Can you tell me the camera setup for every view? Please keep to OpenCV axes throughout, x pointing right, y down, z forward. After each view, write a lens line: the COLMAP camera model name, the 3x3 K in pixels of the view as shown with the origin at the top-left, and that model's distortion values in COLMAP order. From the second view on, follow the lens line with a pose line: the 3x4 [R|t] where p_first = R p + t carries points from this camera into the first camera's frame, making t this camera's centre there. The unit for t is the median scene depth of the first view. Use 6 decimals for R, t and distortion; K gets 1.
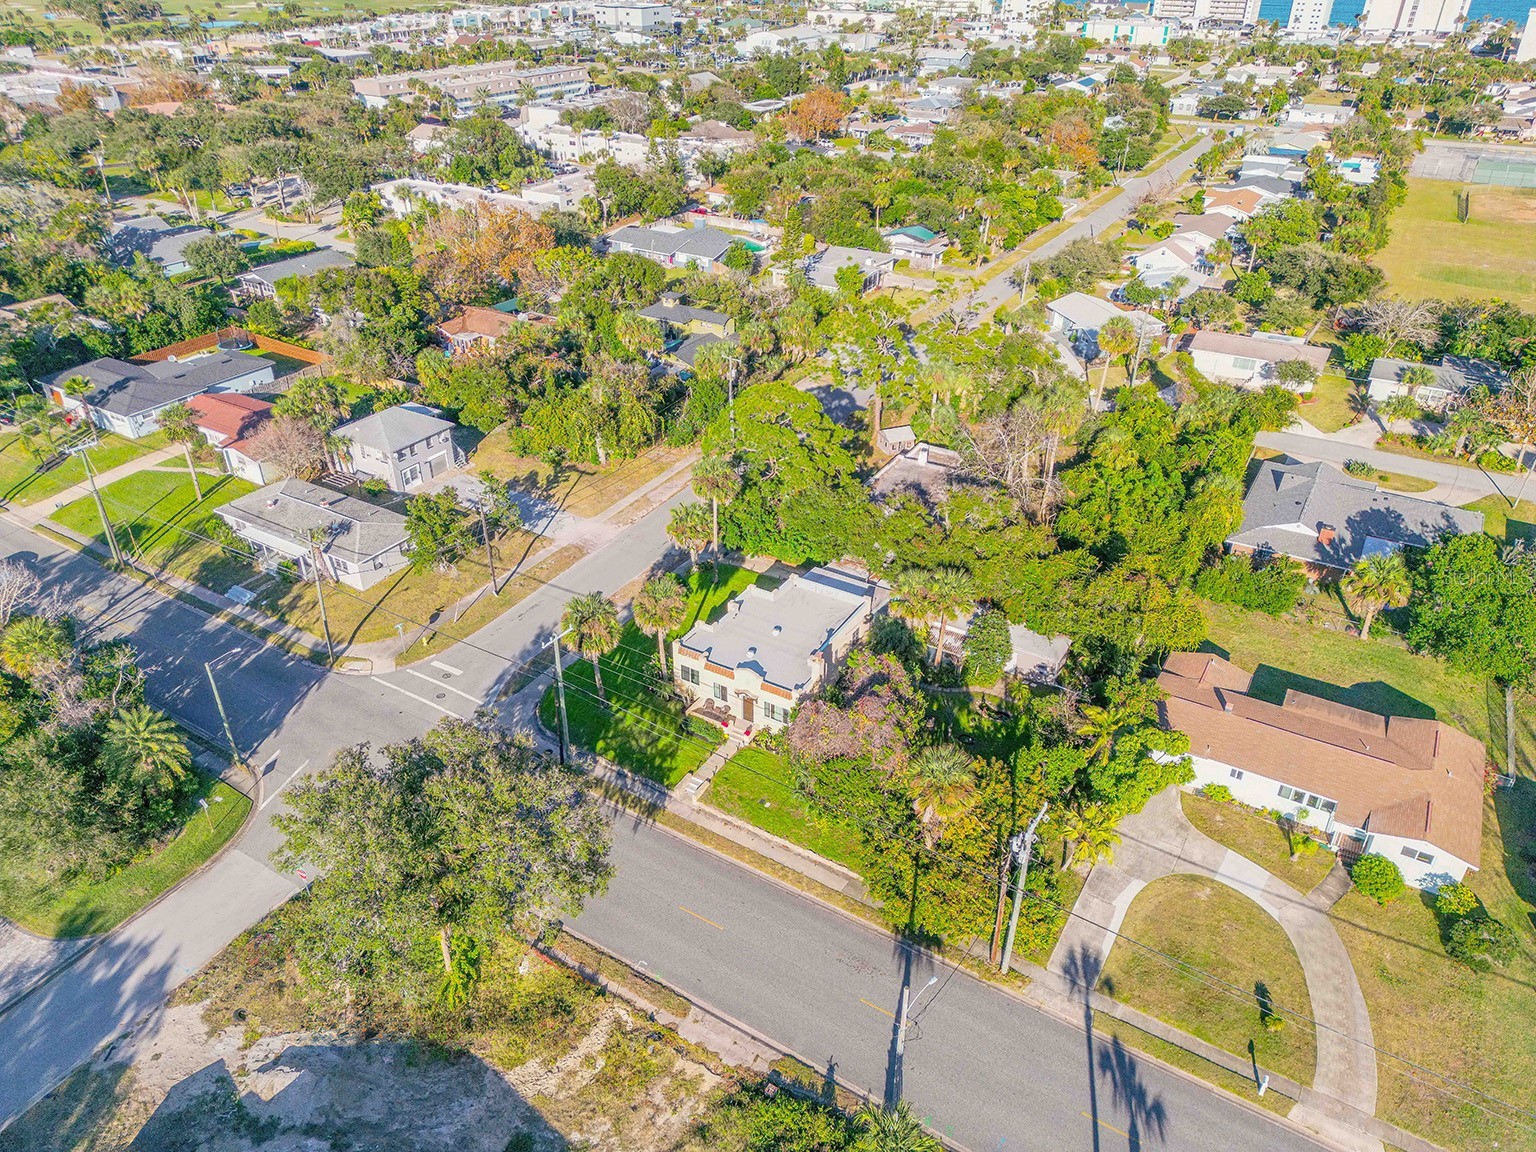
lens RADIAL K [[1075.3, 0, 768.0], [0, 1075.3, 576.0], [0, 0, 1]] dist [0.099744, -0.106438]
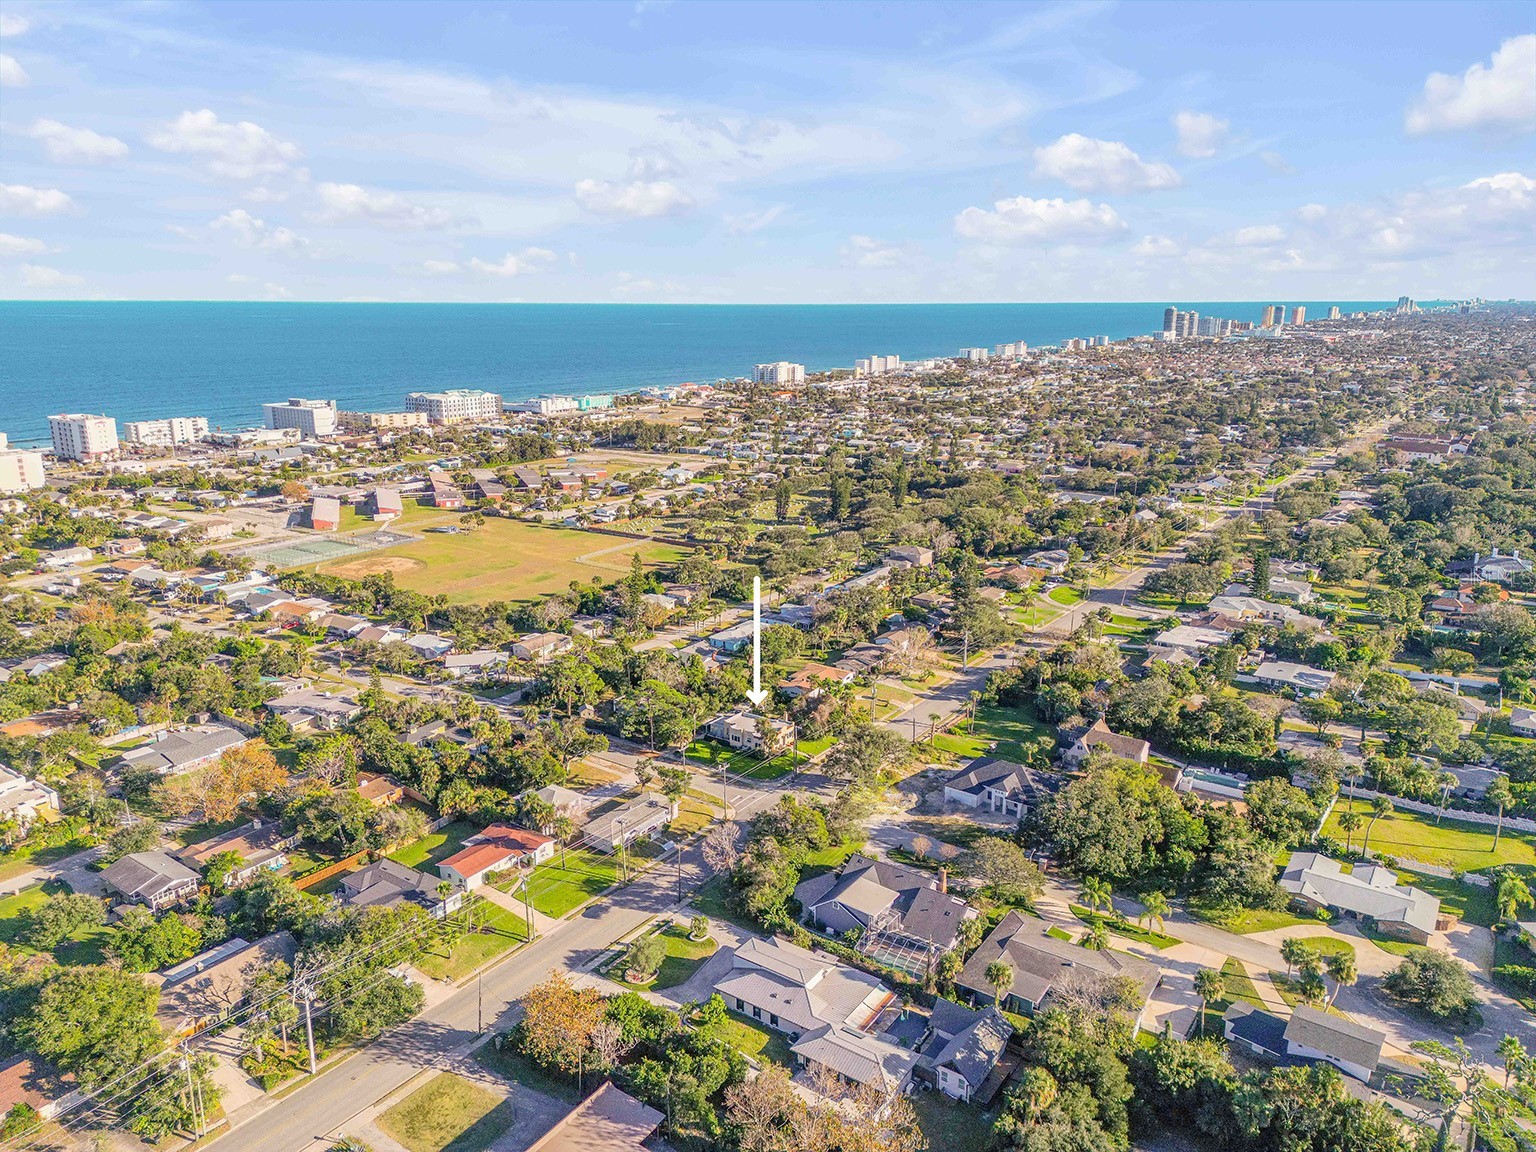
lens RADIAL K [[1075.3, 0, 768.0], [0, 1075.3, 576.0], [0, 0, 1]] dist [0.099744, -0.106438]
pose [[0.068064, -0.253277, 0.964996, -1.844483], [0.513649, 0.838096, 0.183741, -0.553442], [-0.855297, 0.483163, 0.187139, 0.140020]]
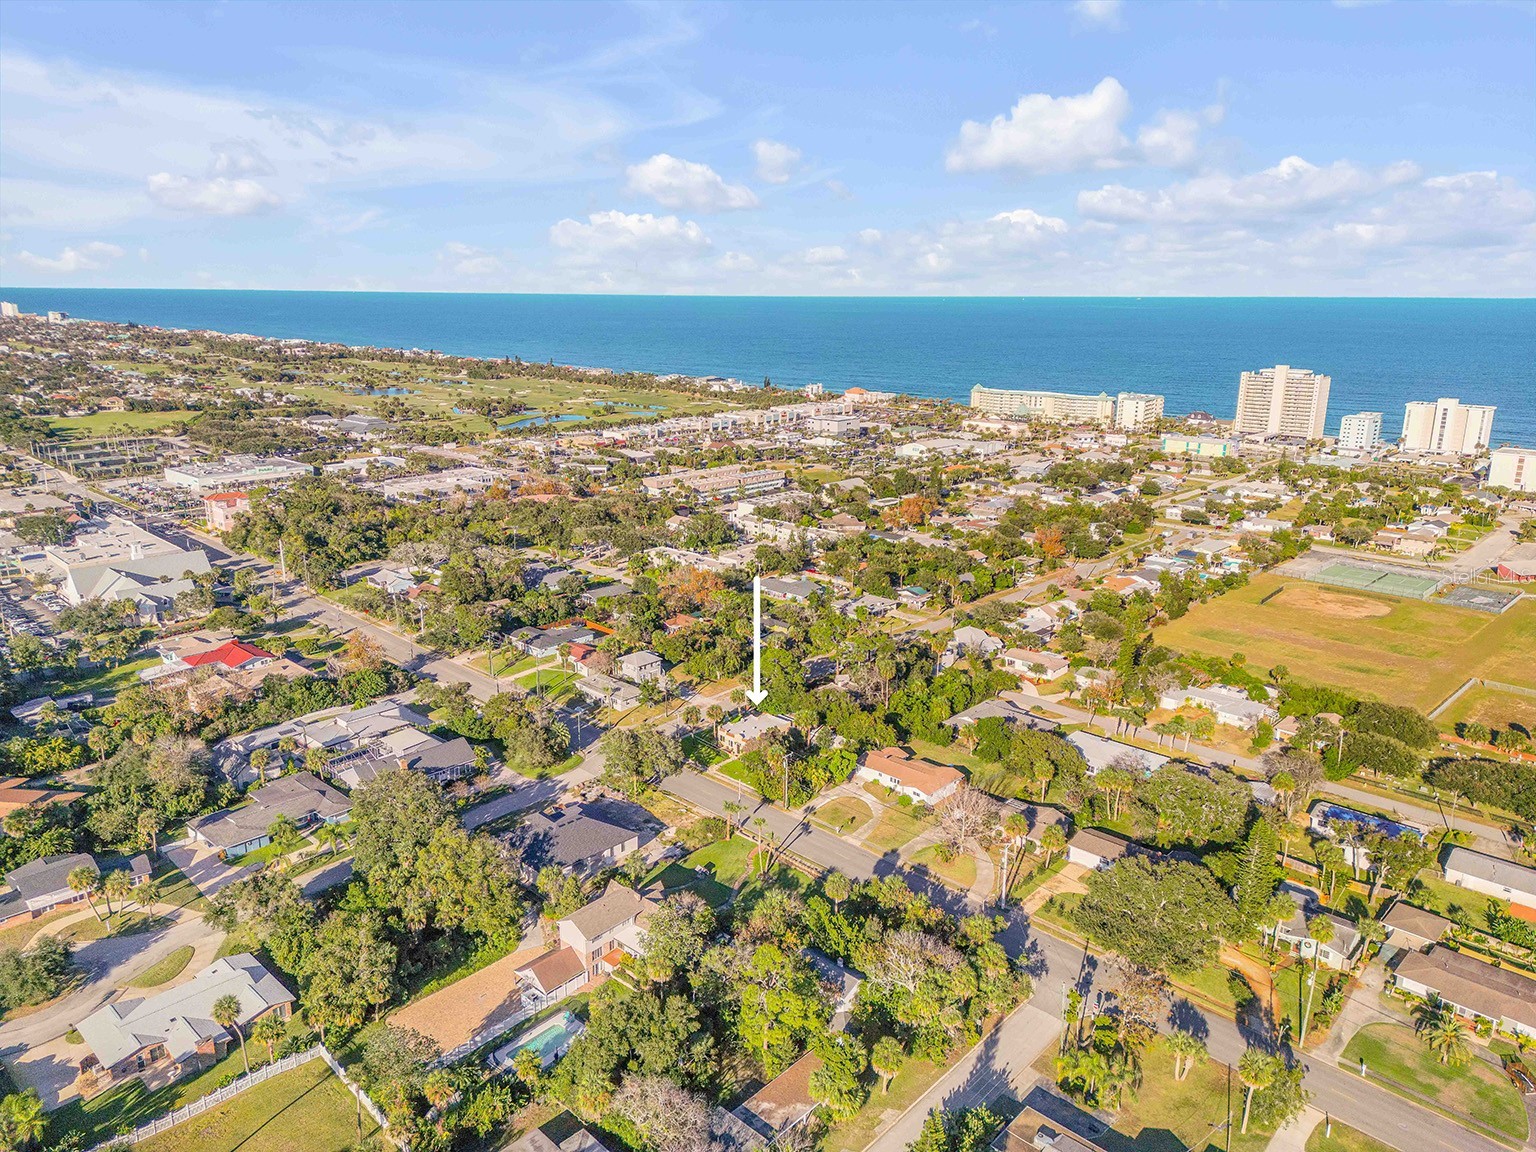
lens RADIAL K [[1078.0, 0, 768.0], [0, 1078.0, 576.0], [0, 0, 1]] dist [0.078523, -0.077437]
pose [[0.976716, 0.057324, -0.206737, 0.419648], [-0.112758, 0.956974, -0.267370, 0.292465], [0.182515, 0.284456, 0.941155, -1.255851]]
